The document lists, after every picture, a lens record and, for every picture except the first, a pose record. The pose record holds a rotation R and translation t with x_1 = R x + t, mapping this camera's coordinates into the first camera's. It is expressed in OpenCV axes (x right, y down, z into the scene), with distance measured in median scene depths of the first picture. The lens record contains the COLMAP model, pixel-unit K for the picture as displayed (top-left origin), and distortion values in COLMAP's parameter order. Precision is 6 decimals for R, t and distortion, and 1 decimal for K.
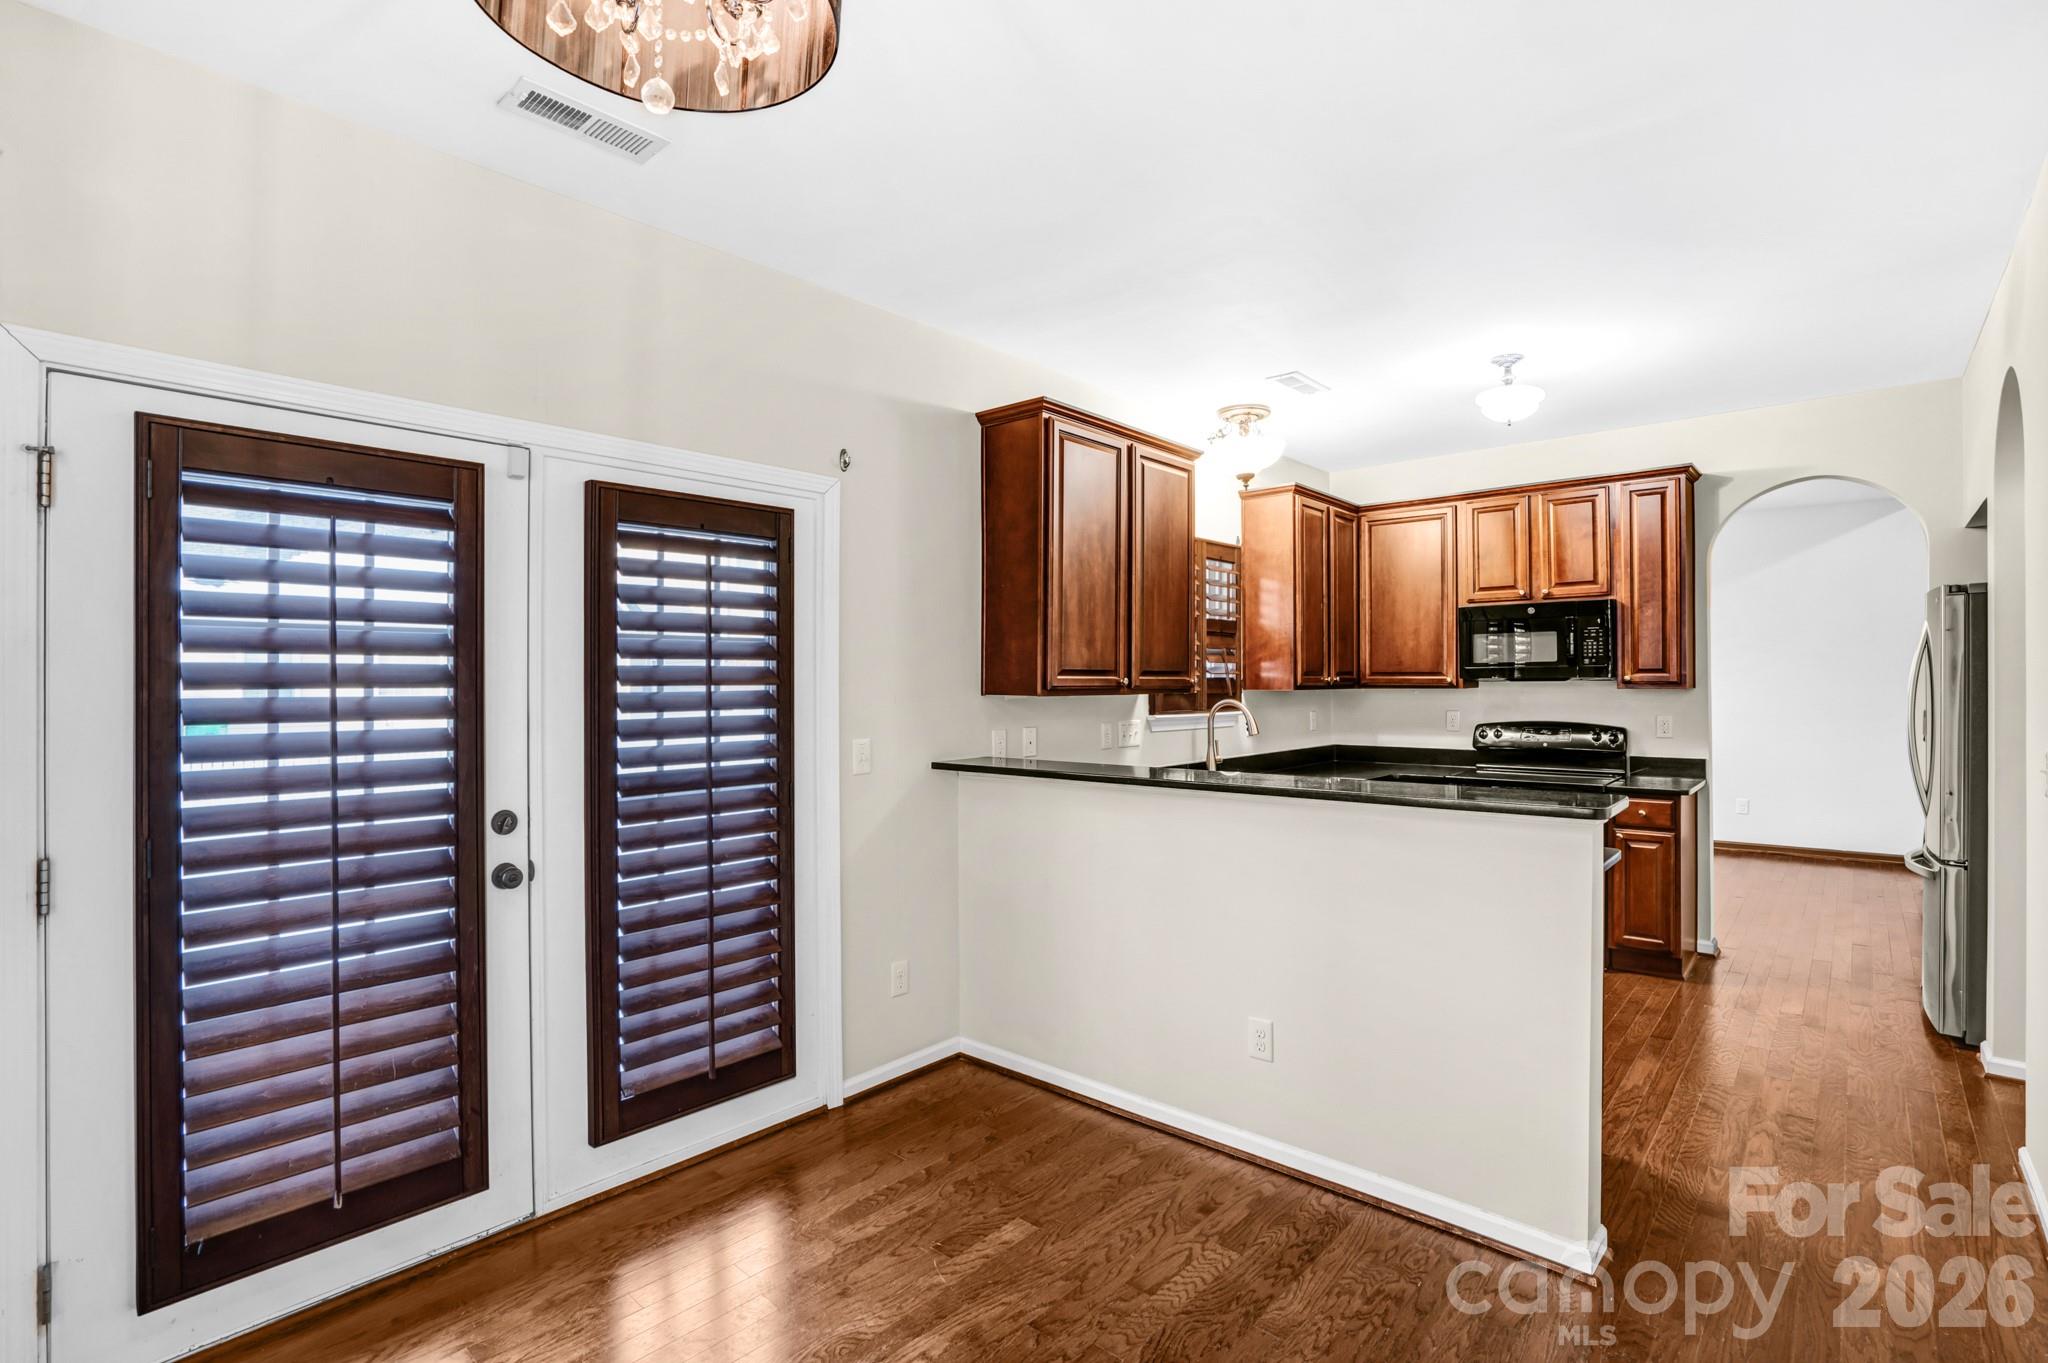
lens RADIAL K [[954.3, 0, 1033.7], [0, 954.3, 676.1], [0, 0, 1]] dist [-0.046426, 0.013889]
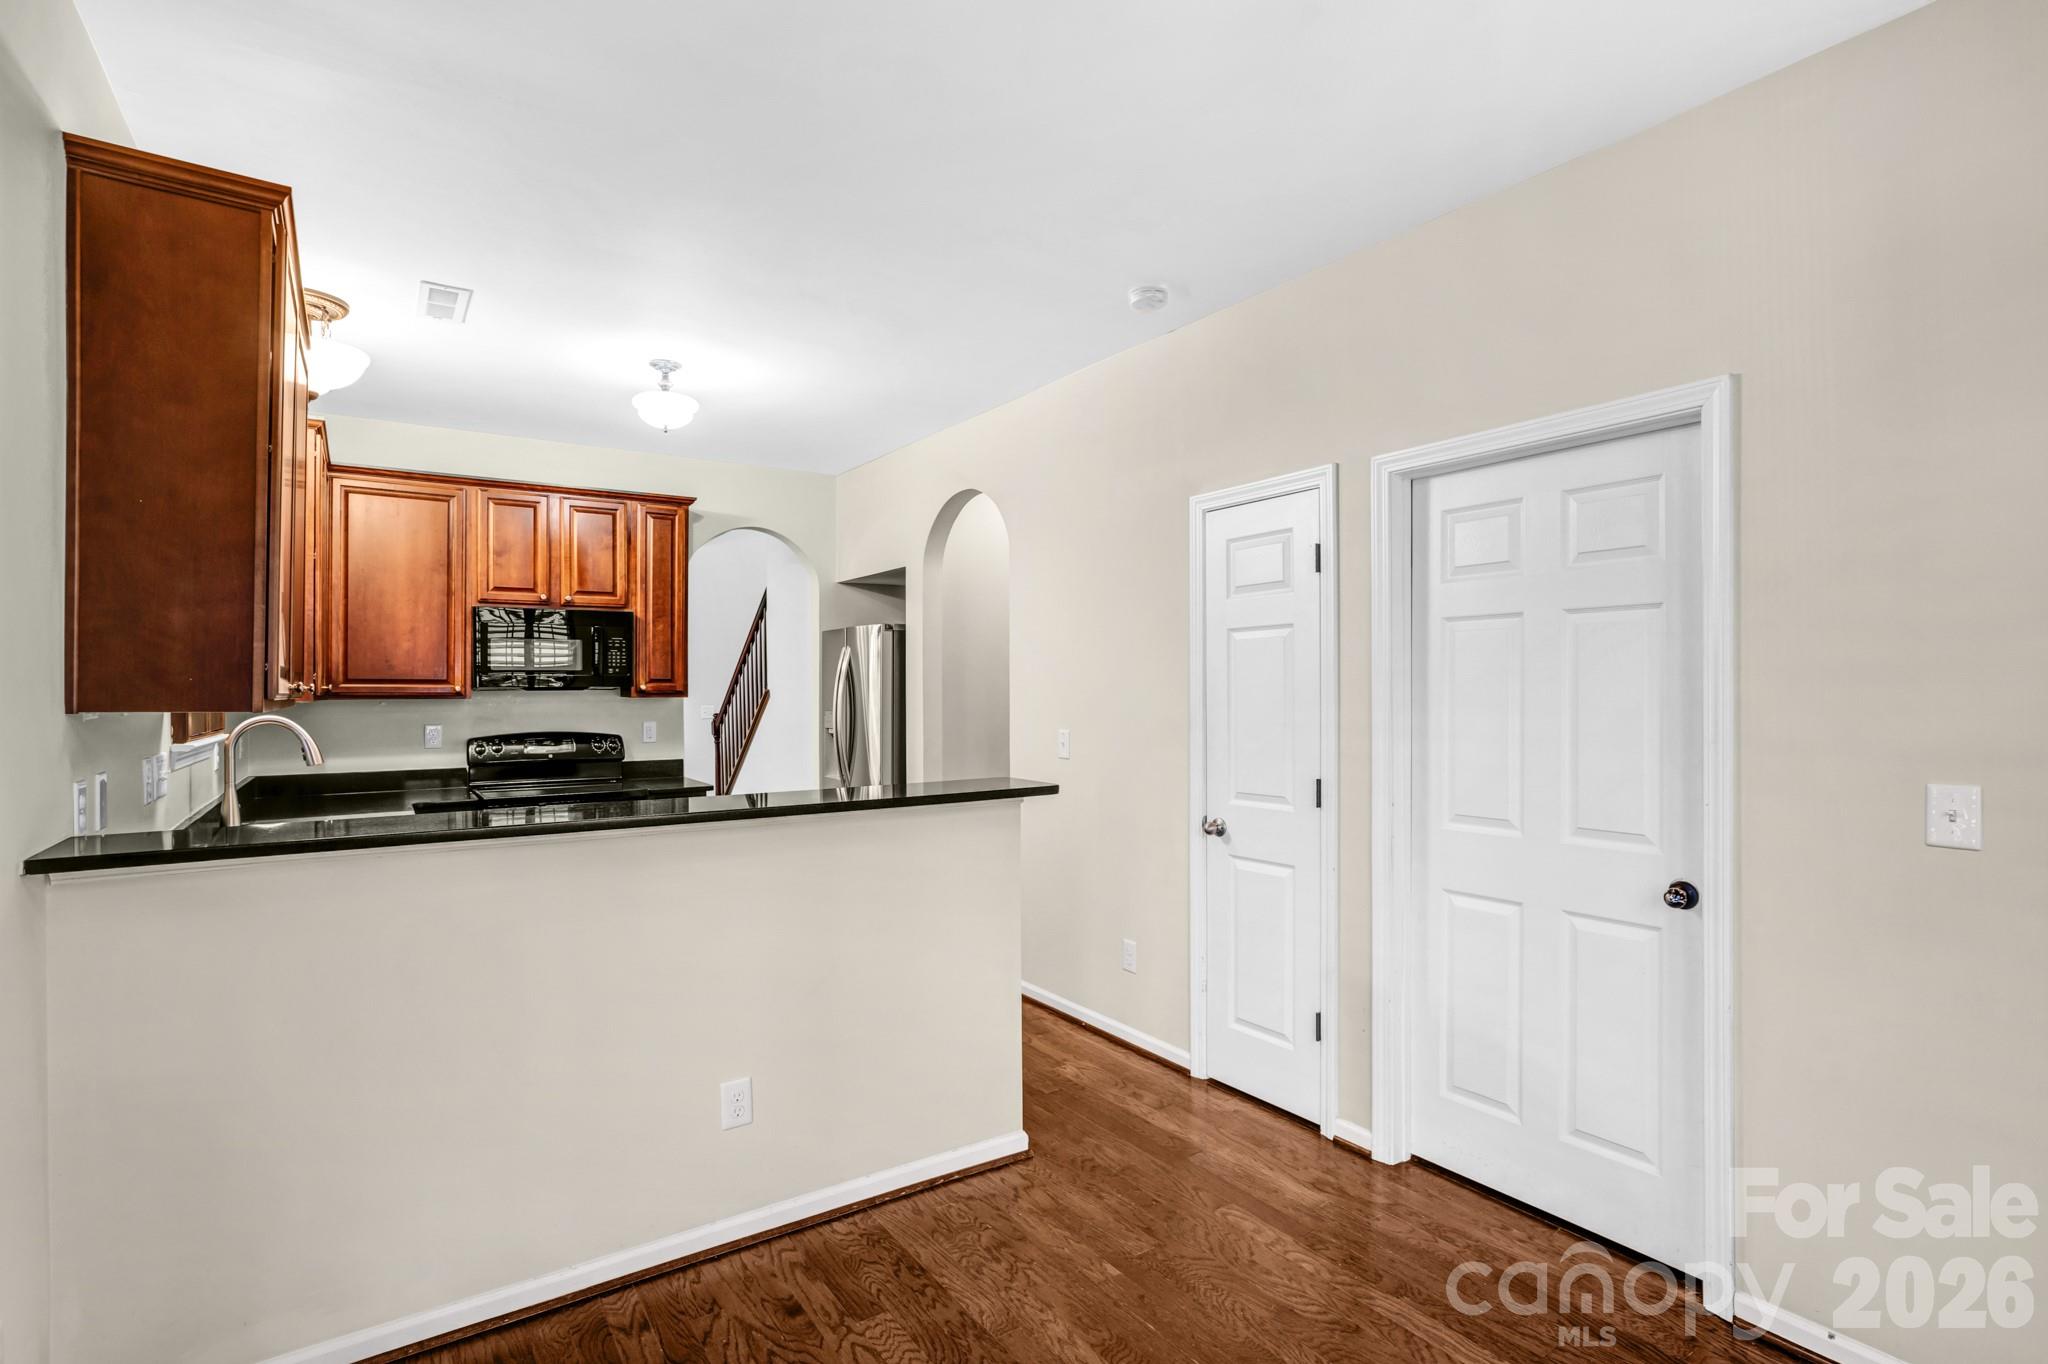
lens RADIAL K [[954.3, 0, 1036.5], [0, 954.3, 696.8], [0, 0, 1]] dist [-0.046426, 0.013889]
pose [[0.245666, -0.003669, 0.969348, -0.294187], [-0.003275, 0.999984, 0.004615, 0.006209], [-0.969349, -0.004308, 0.245650, 0.299168]]
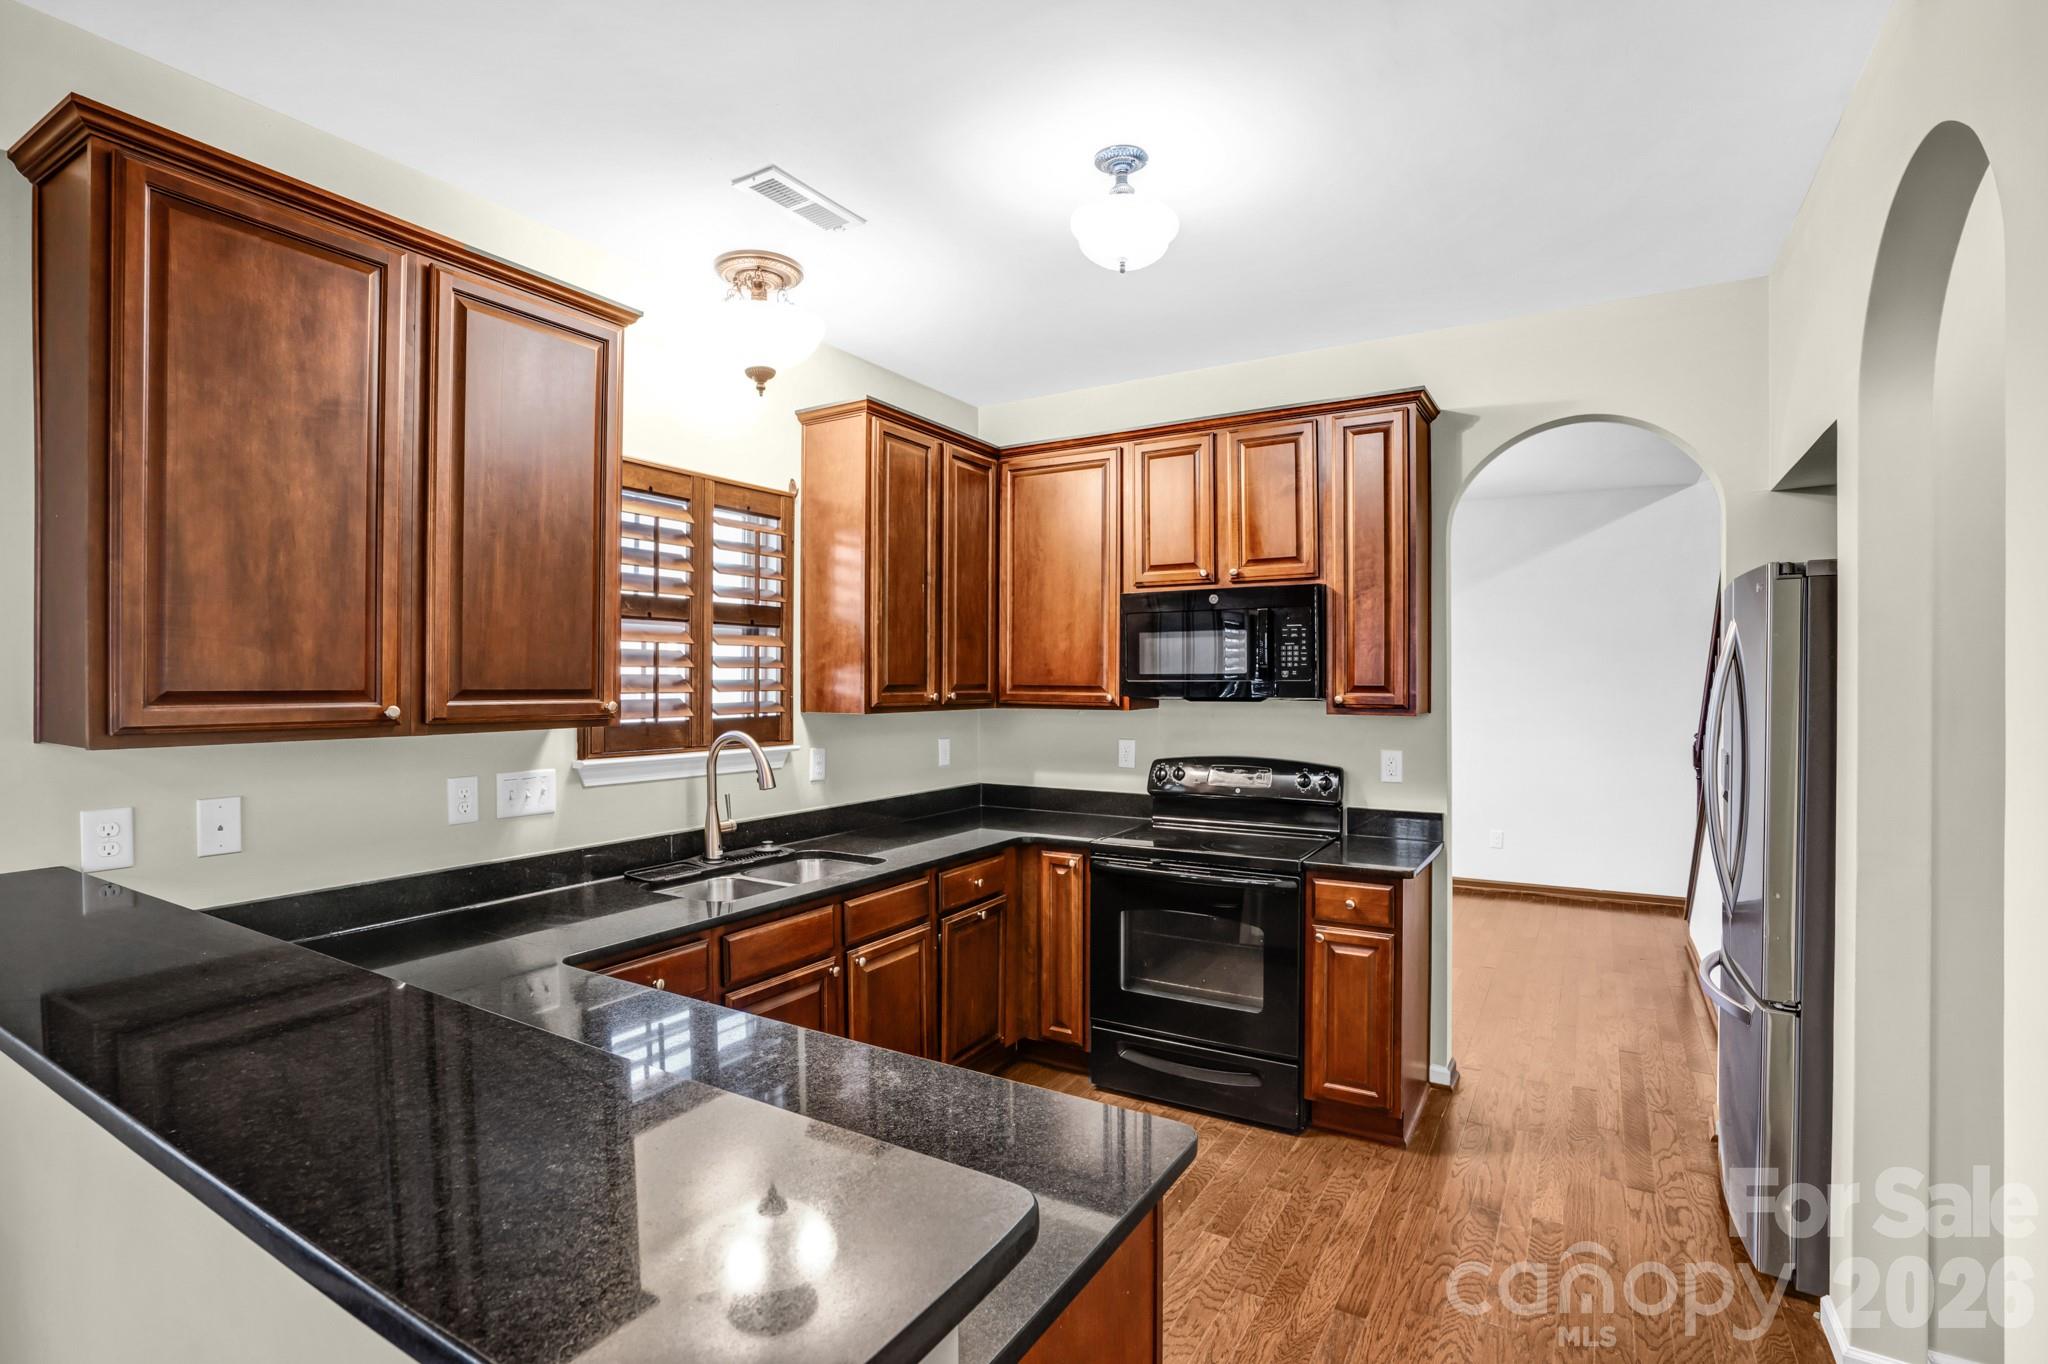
lens RADIAL K [[954.3, 0, 1029.4], [0, 954.3, 676.4], [0, 0, 1]] dist [-0.046426, 0.013889]
pose [[0.983146, 0.006029, 0.182723, 0.276908], [-0.006615, 0.999975, 0.002596, -0.014434], [-0.182703, -0.003761, 0.983161, 0.349866]]
